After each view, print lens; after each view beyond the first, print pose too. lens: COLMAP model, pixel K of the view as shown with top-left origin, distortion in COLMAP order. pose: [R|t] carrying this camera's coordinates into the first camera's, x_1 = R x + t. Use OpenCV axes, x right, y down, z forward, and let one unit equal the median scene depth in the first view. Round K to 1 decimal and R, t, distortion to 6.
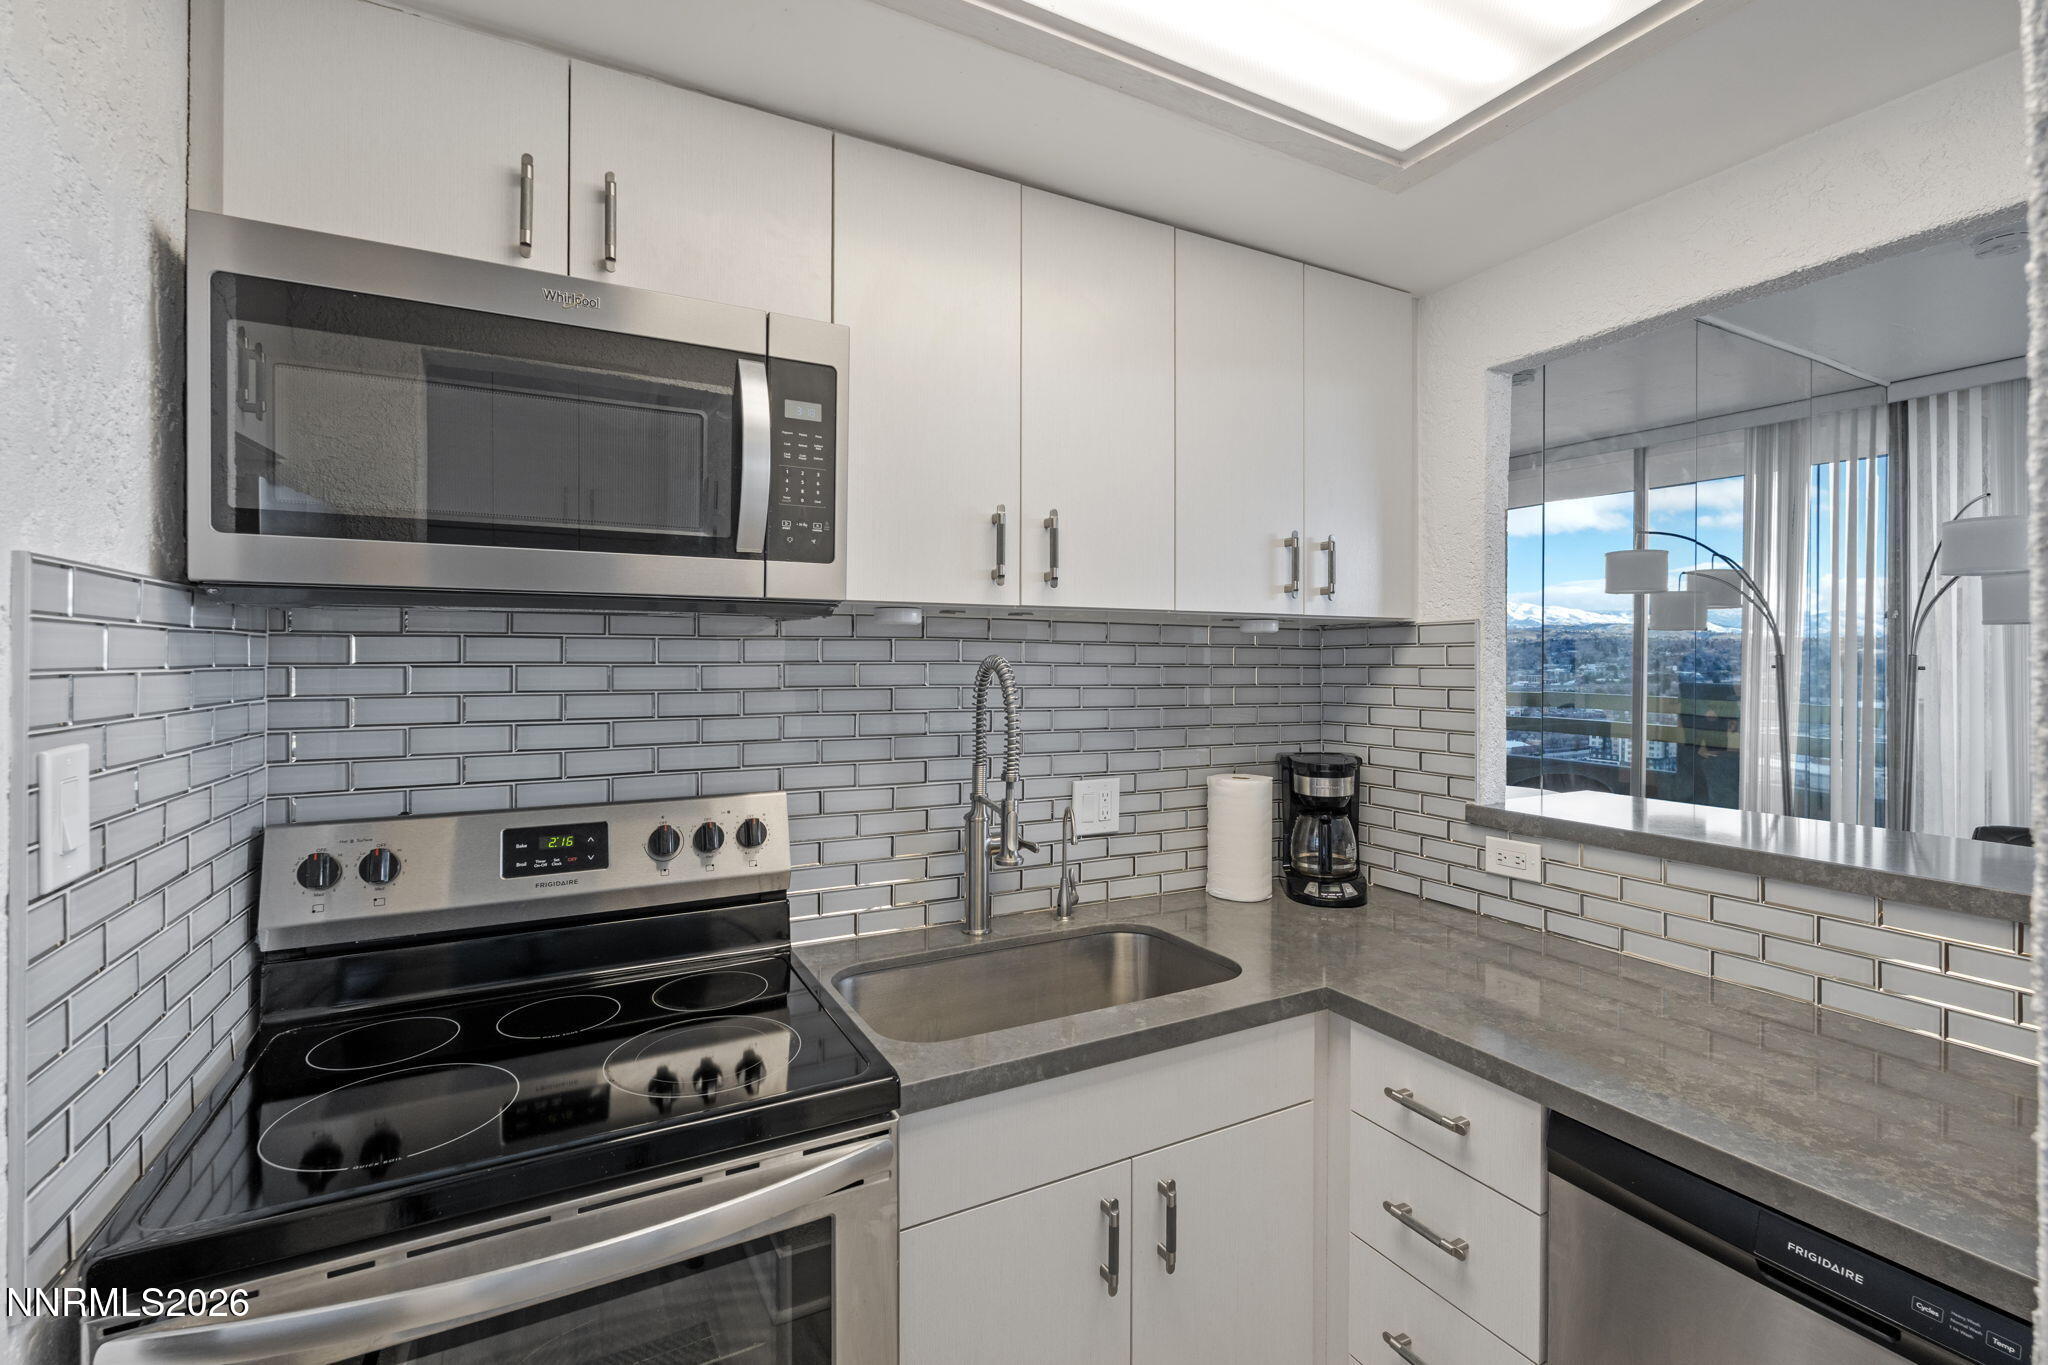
lens RADIAL K [[896.6, 0, 1007.1], [0, 896.6, 662.7], [0, 0, 1]] dist [-0.008051, 0.001284]
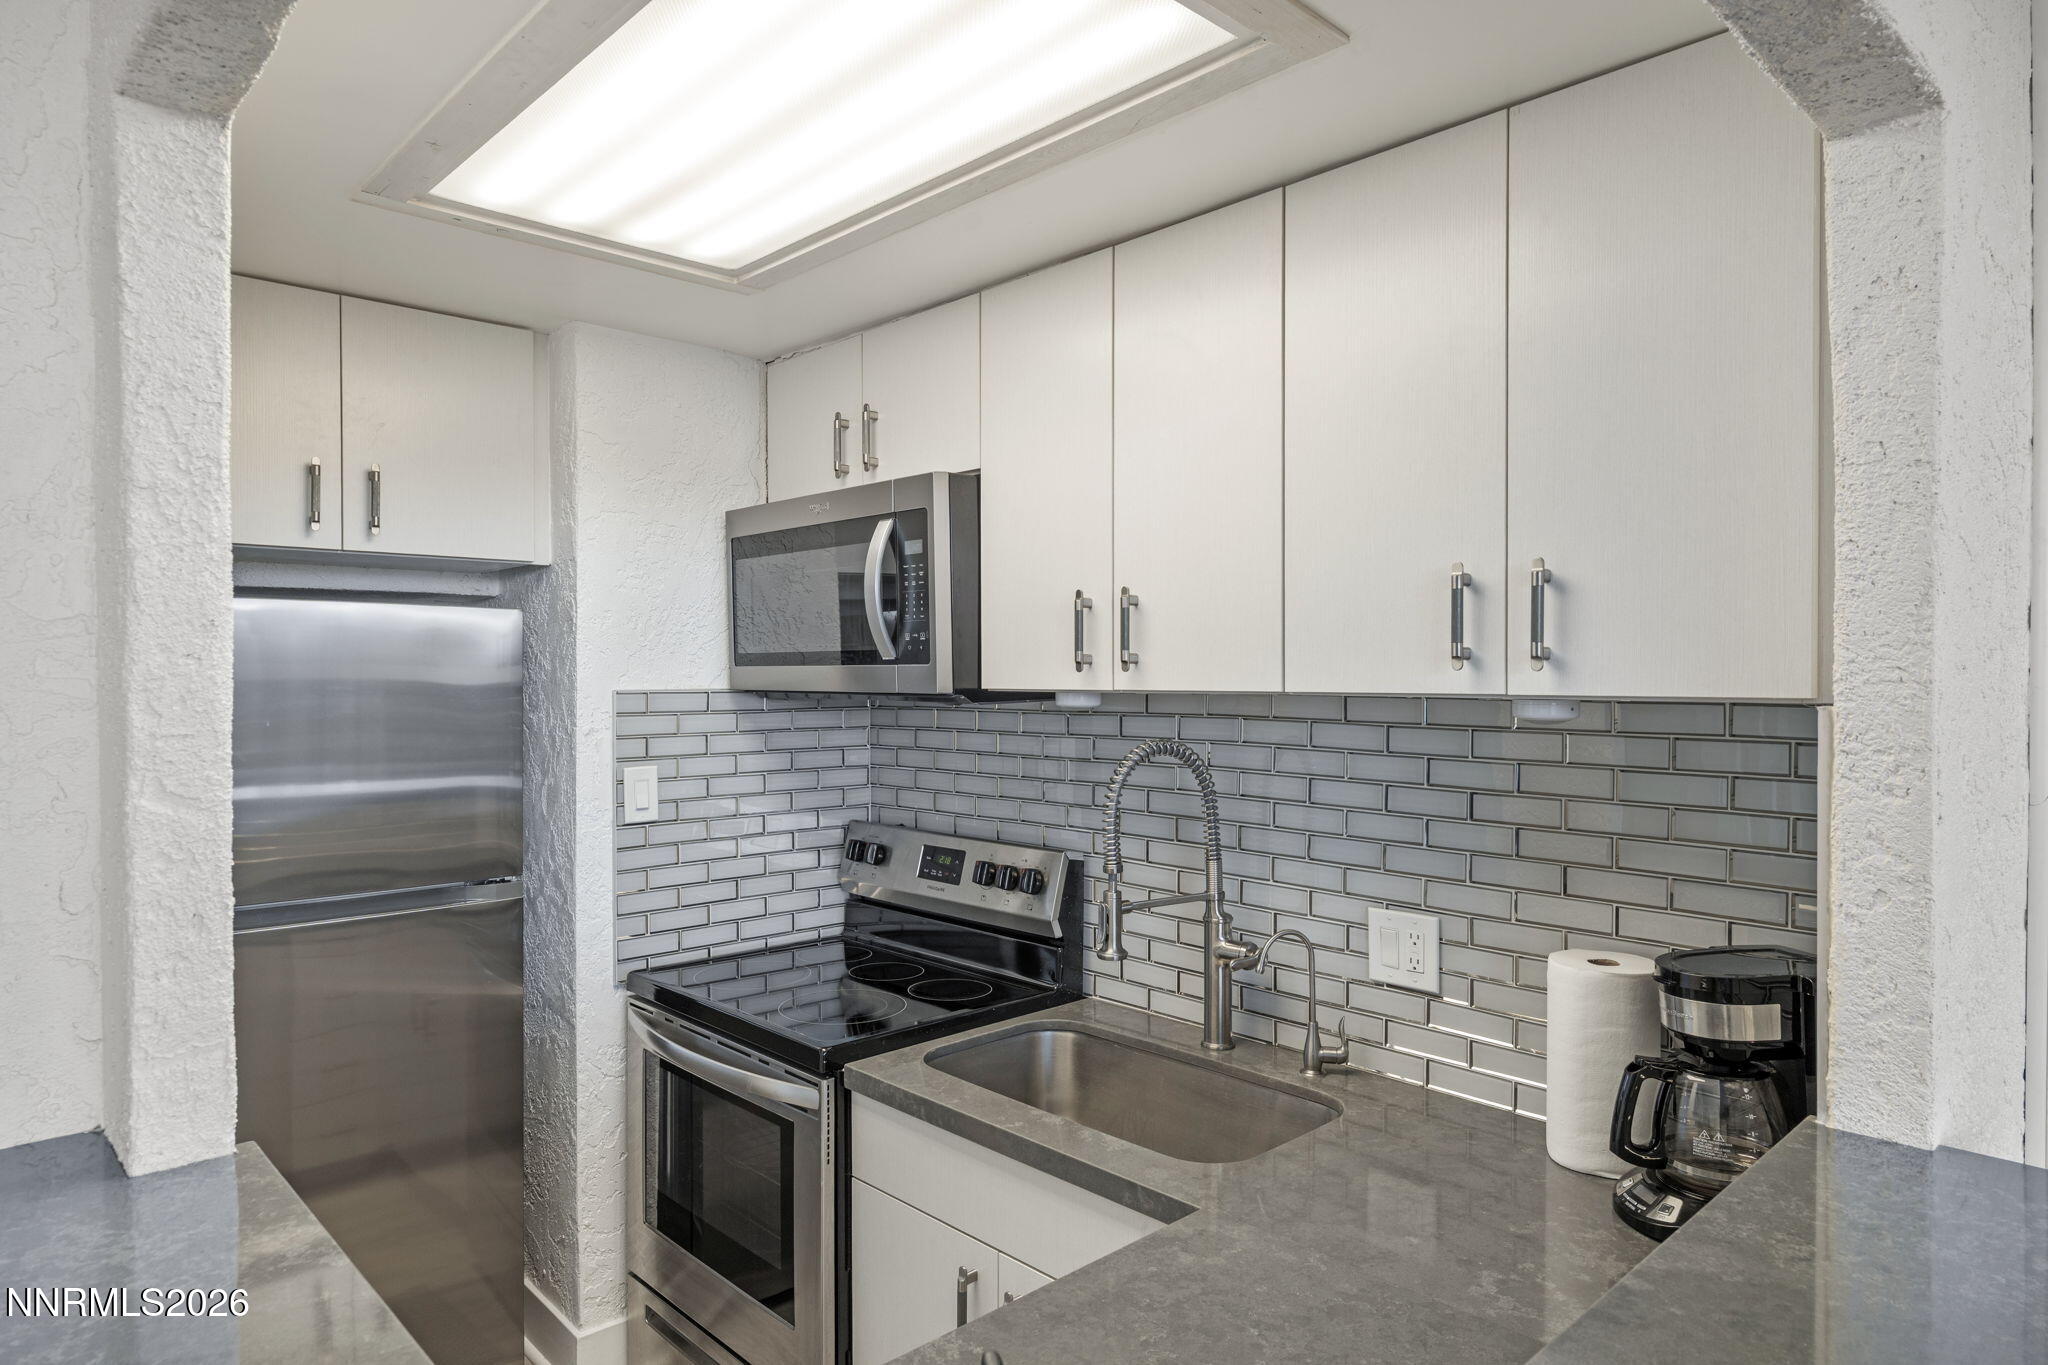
lens RADIAL K [[1190.0, 0, 1015.2], [0, 1190.0, 688.8], [0, 0, 1]] dist [0.005412, 0.000016]
pose [[0.274133, 0.008032, -0.961658, 0.983565], [-0.001197, 0.999967, 0.008010, -0.060758], [0.961691, -0.001045, 0.274134, 0.451273]]
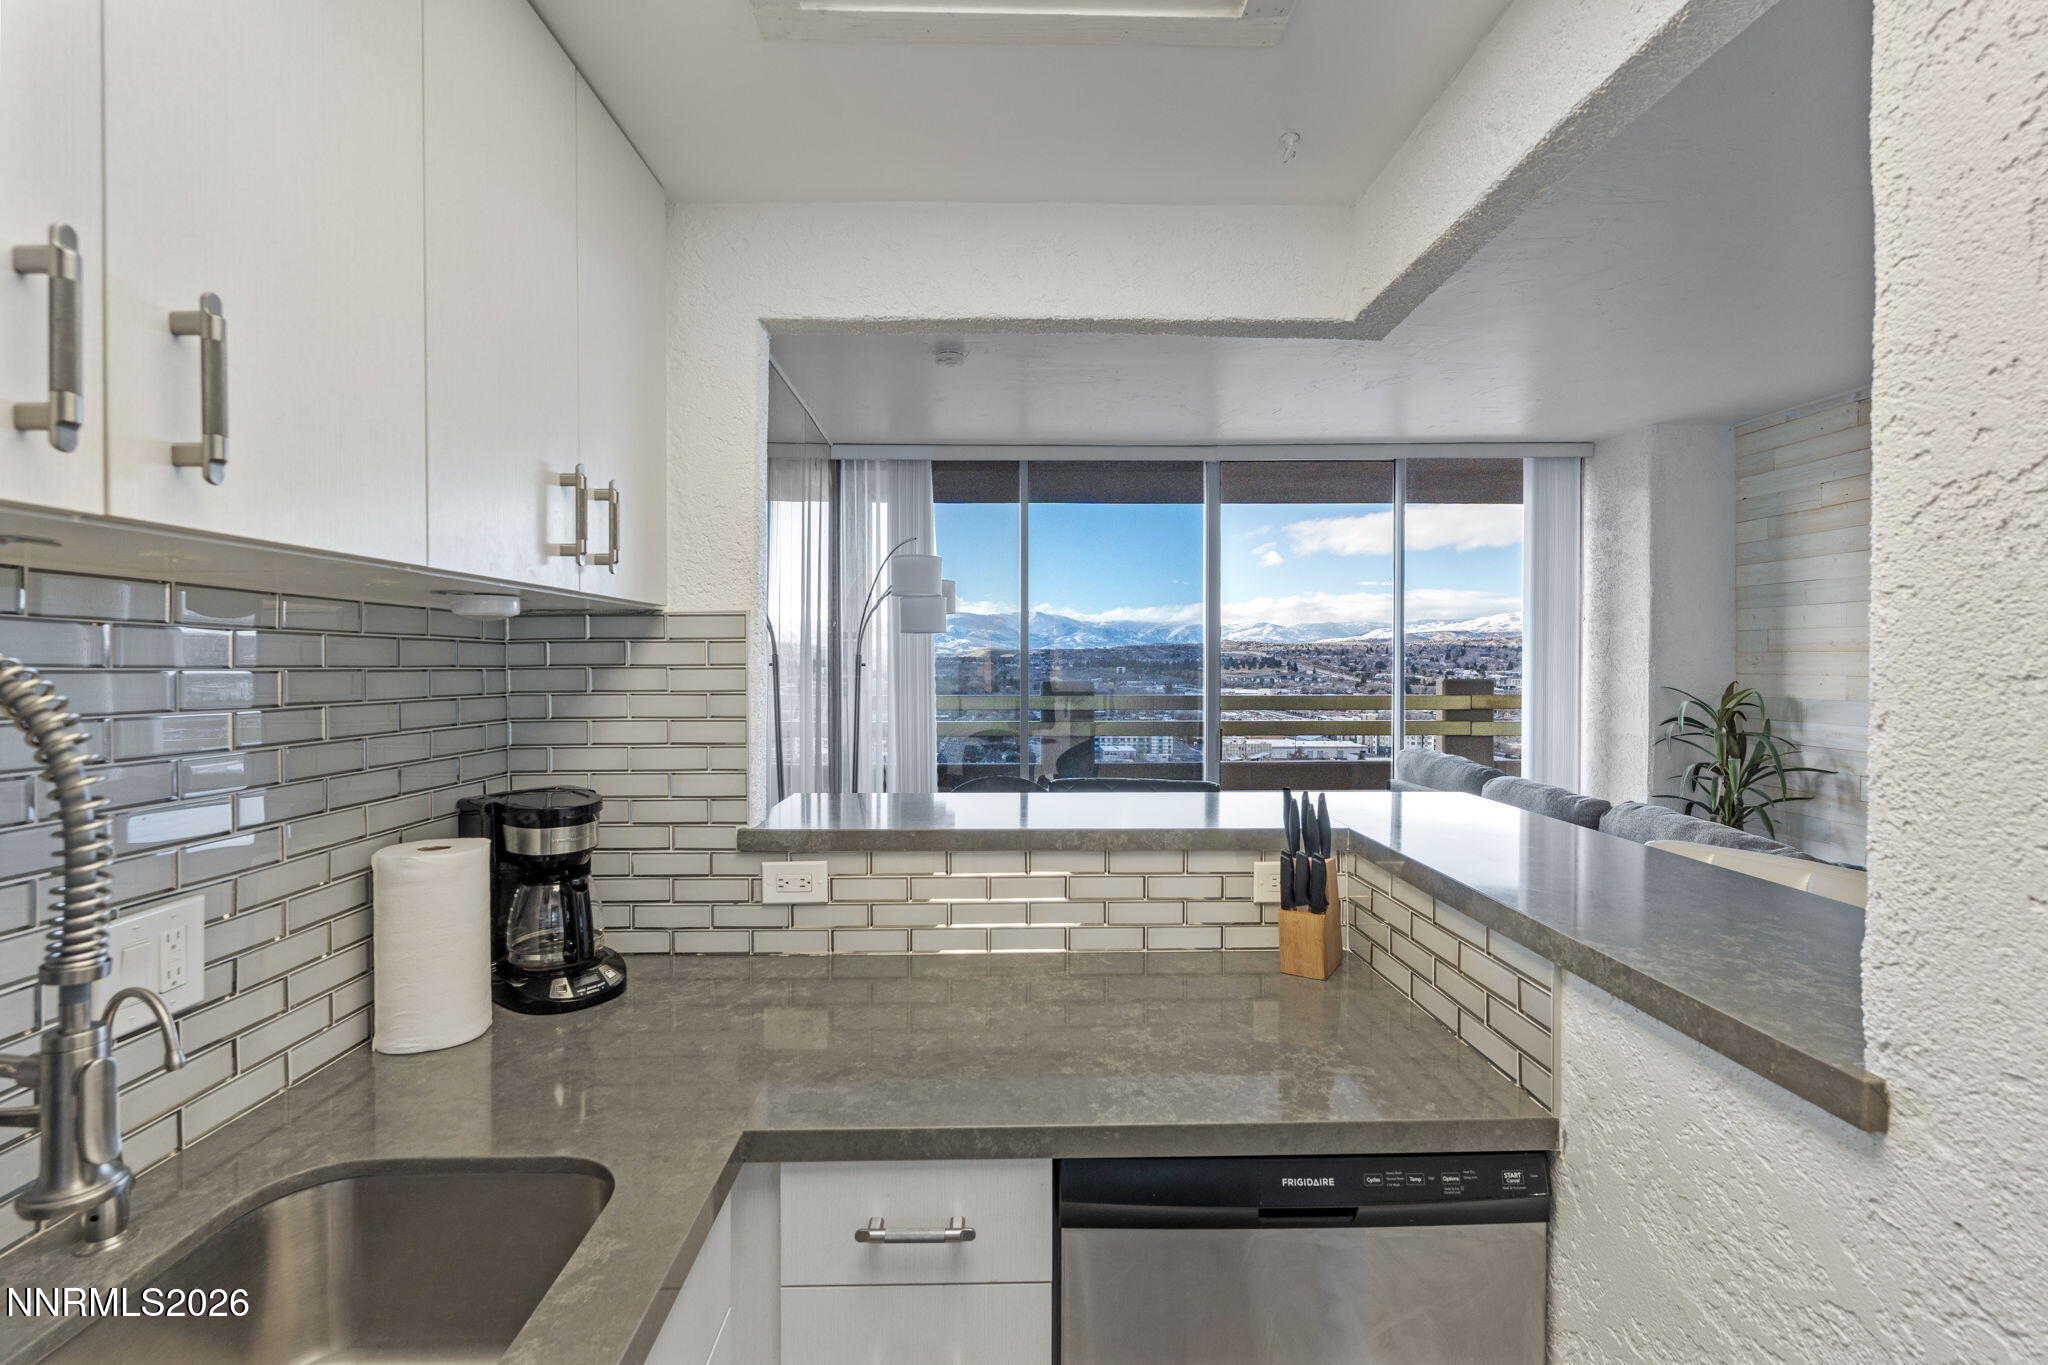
lens RADIAL K [[896.6, 0, 1017.9], [0, 896.6, 671.6], [0, 0, 1]] dist [-0.008051, 0.001284]
pose [[0.436519, -0.013350, 0.899596, -0.129045], [0.004185, 0.999909, 0.012807, -0.000210], [-0.899685, -0.001826, 0.436536, 0.395534]]
